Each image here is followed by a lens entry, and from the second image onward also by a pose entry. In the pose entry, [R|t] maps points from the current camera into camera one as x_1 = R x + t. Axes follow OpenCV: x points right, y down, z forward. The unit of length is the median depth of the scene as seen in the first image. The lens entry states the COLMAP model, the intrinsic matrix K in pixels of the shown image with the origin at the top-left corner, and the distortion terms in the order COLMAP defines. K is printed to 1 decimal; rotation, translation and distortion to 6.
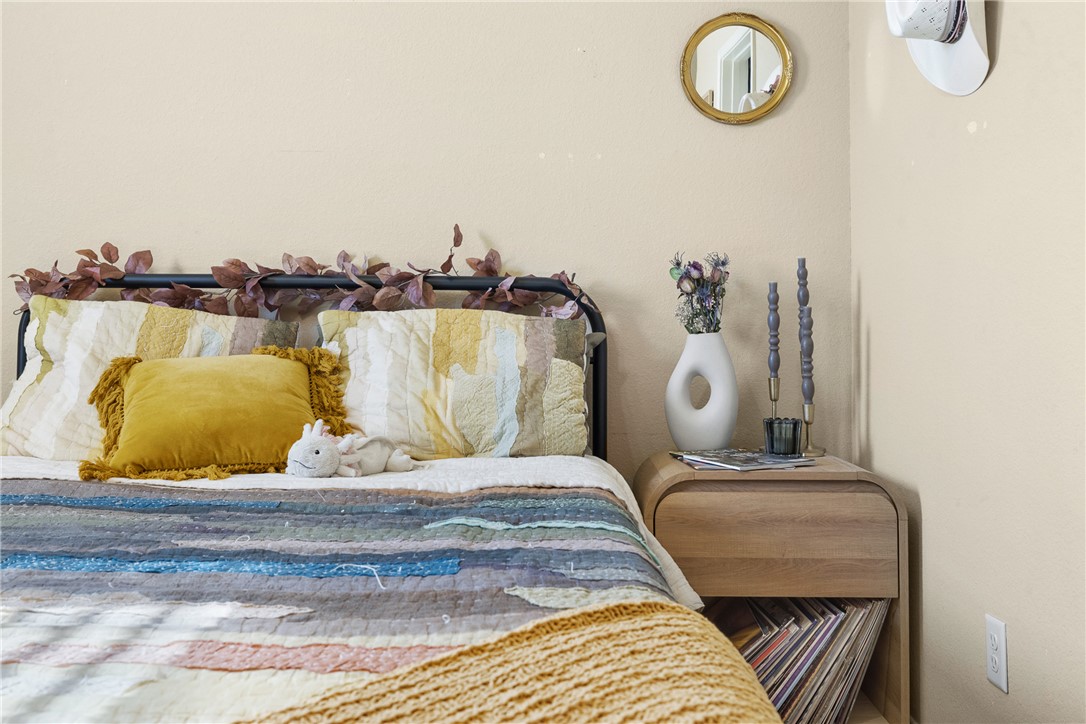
lens RADIAL K [[953.7, 0, 542.2], [0, 953.7, 311.9], [0, 0, 1]] dist [0.005515, -0.011790]
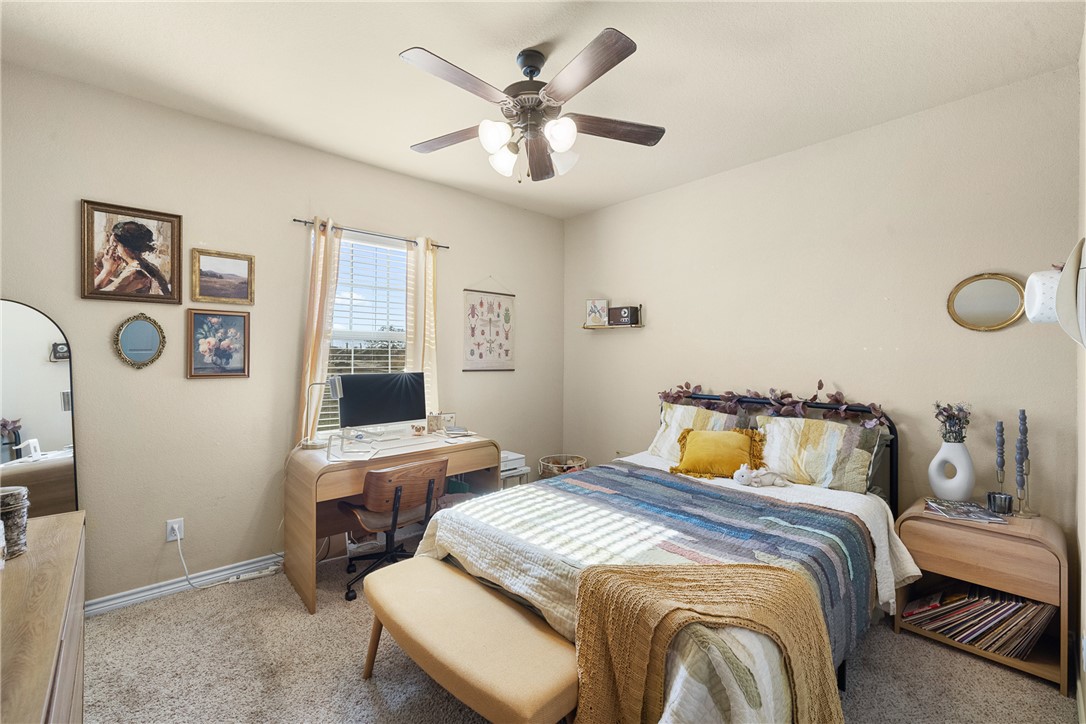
lens RADIAL K [[449.9, 0, 542.7], [0, 449.9, 358.4], [0, 0, 1]] dist [0.004881, 0.000417]
pose [[0.679045, -0.007923, -0.734053, 0.287427], [0.032710, 0.999275, 0.019473, -0.205701], [0.733367, -0.037234, 0.678812, -0.291480]]
